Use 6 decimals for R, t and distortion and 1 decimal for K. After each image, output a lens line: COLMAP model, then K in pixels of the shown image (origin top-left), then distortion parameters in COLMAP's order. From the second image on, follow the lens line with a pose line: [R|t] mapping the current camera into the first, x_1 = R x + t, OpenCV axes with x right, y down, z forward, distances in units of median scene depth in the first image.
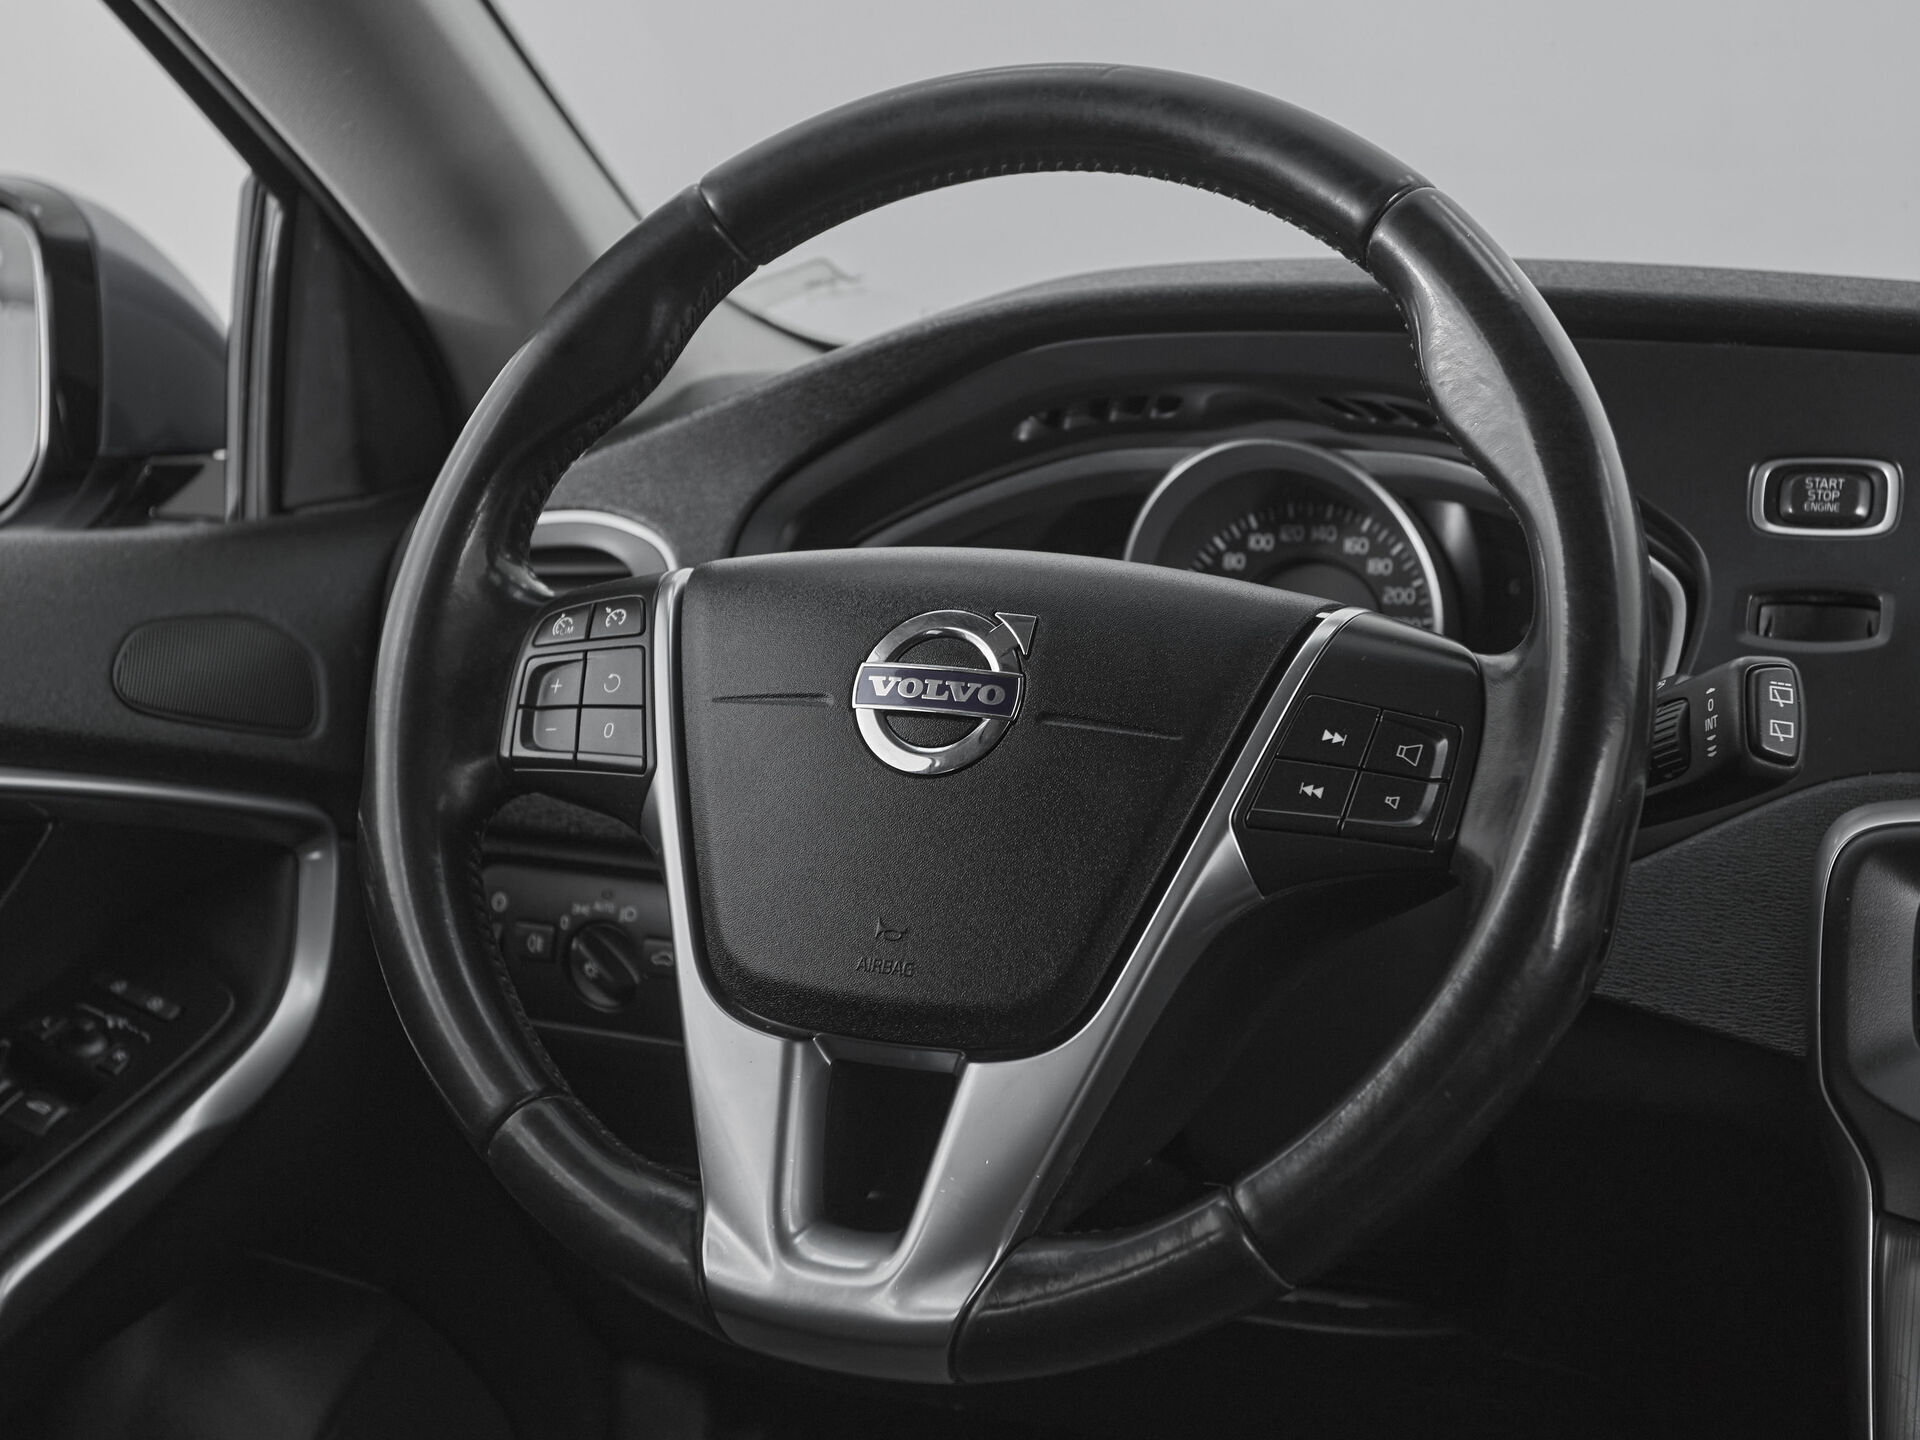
lens RADIAL K [[3206.7, 0, 960.0], [0, 3206.7, 720.0], [0, 0, 1]] dist [-0.004111, 0.183288]
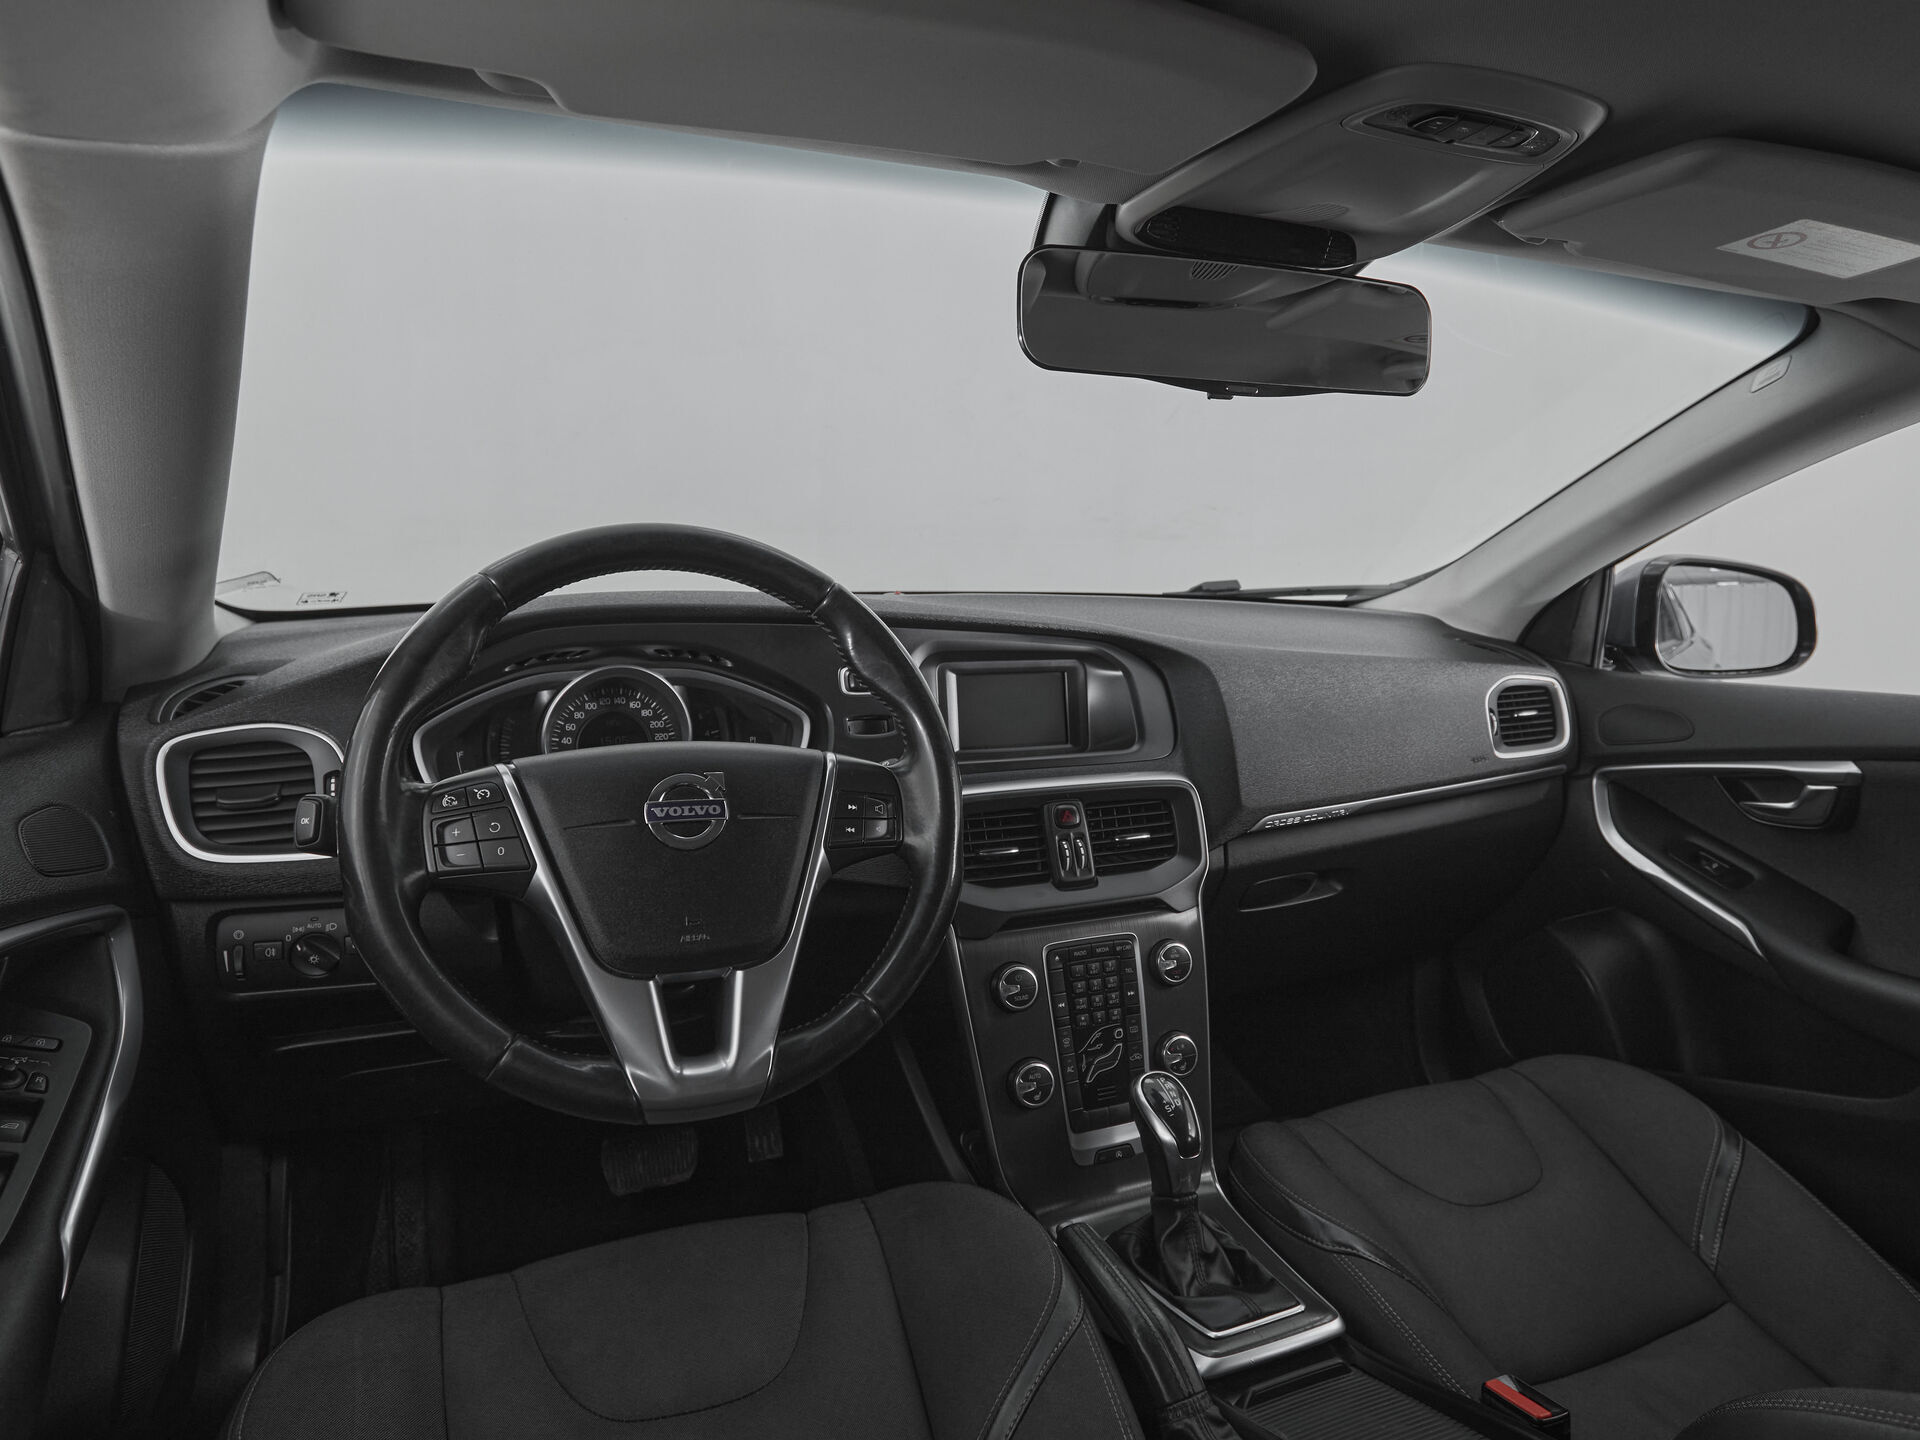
lens RADIAL K [[1195.7, 0, 1007.8], [0, 1195.7, 726.6], [0, 0, 1]] dist [-0.001385, -0.001814]
pose [[0.669649, -0.103276, 0.735462, -0.434830], [0.071877, 0.994648, 0.074226, -0.106070], [-0.739192, 0.003157, 0.673488, 0.250131]]
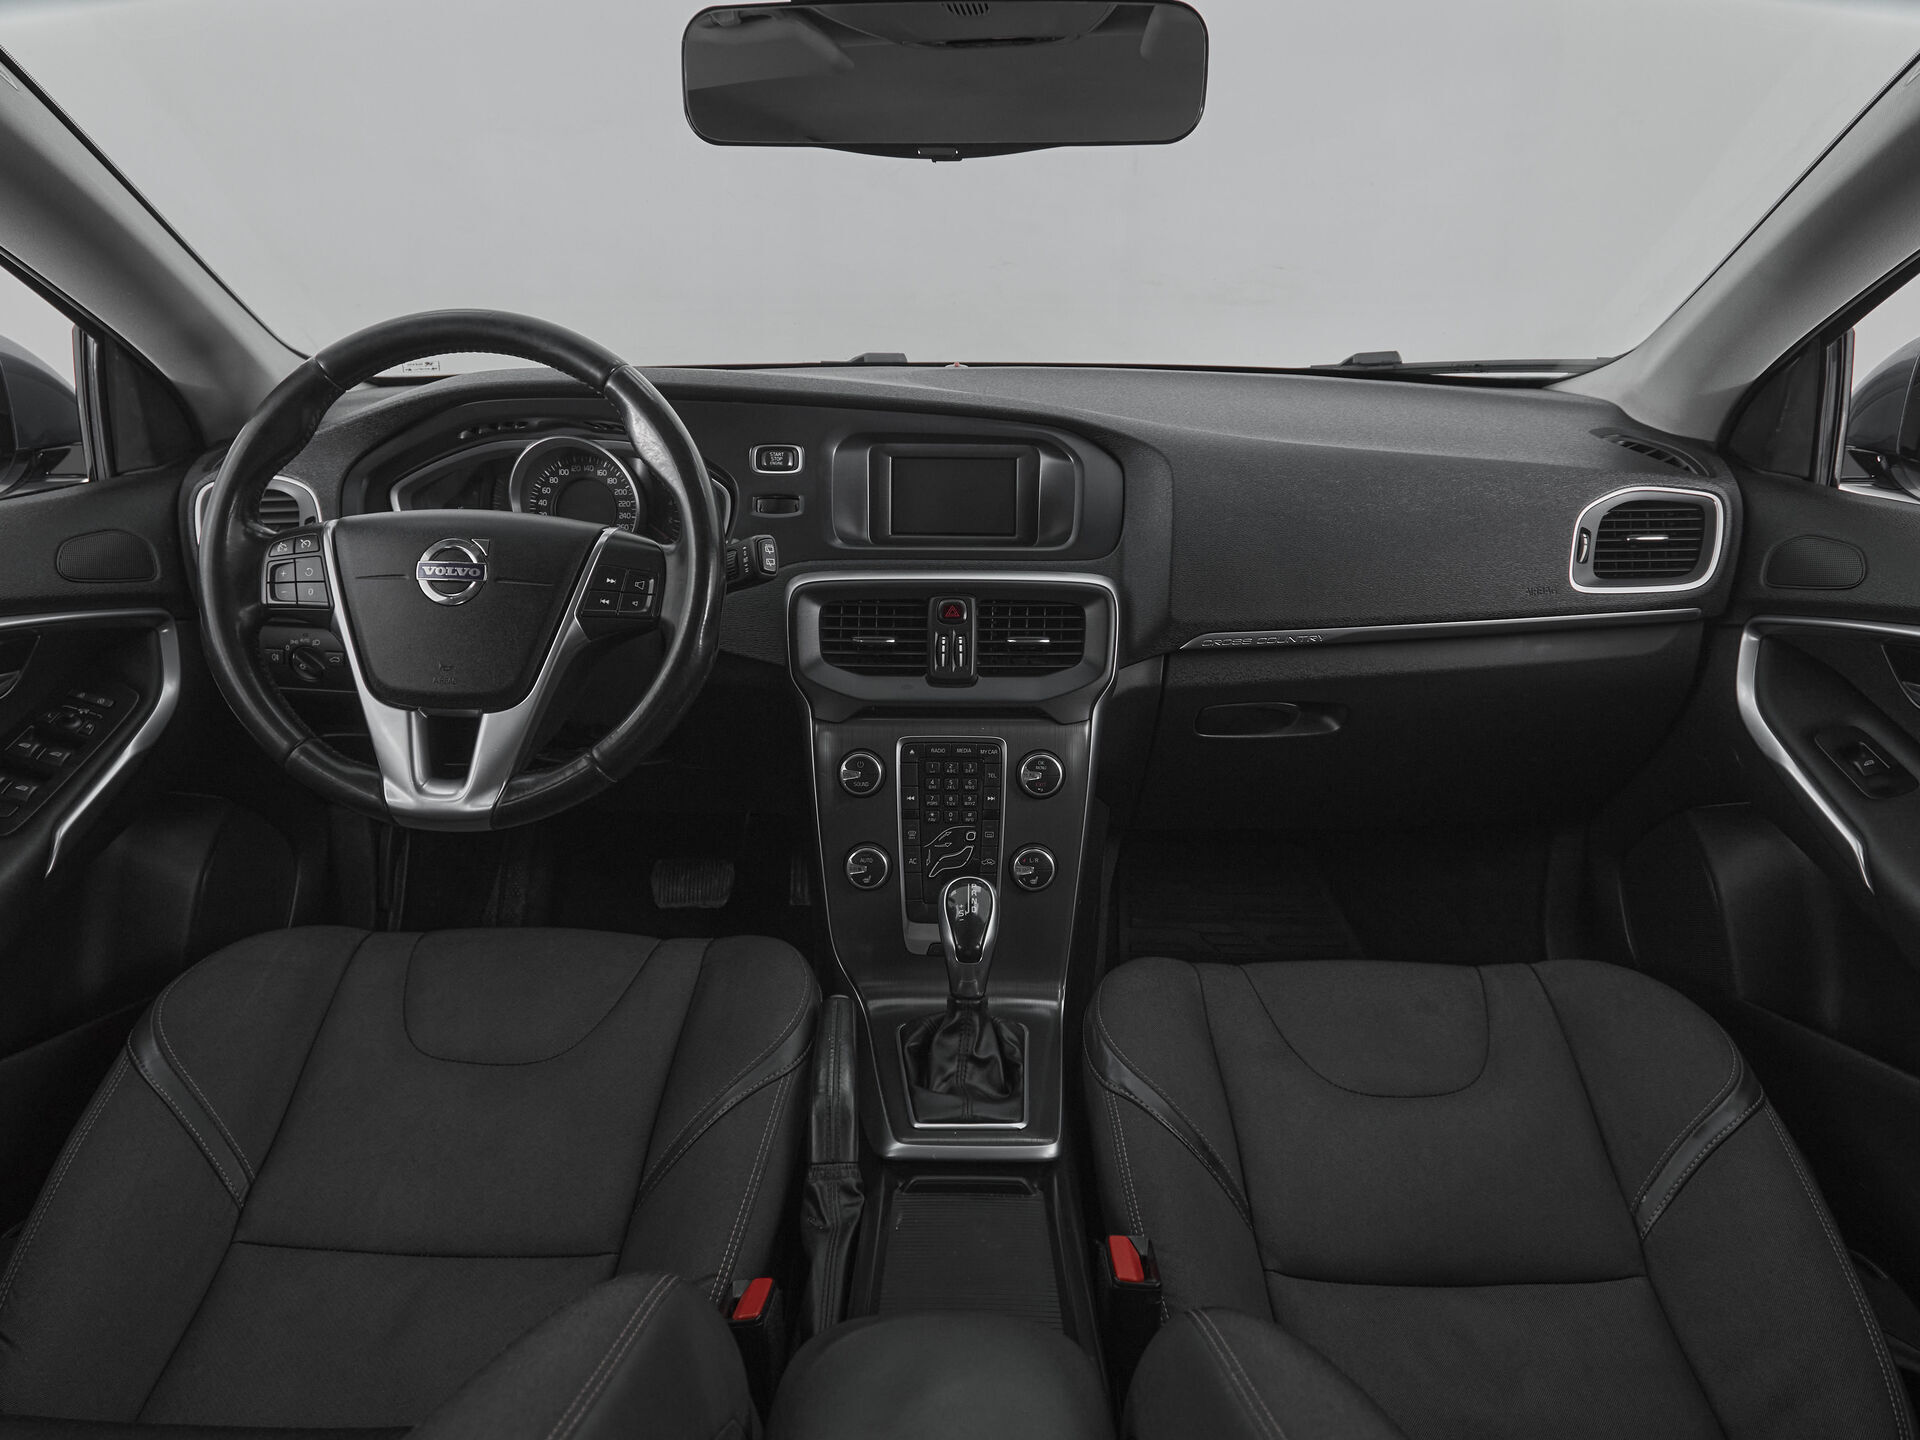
lens RADIAL K [[1274.4, 0, 927.8], [0, 1274.4, 719.4], [0, 0, 1]] dist [-0.001313, 0.000983]
pose [[0.926468, -0.121238, 0.356312, -0.029997], [0.042831, 0.974510, 0.220215, -0.095390], [-0.373928, -0.188761, 0.908046, -0.090412]]
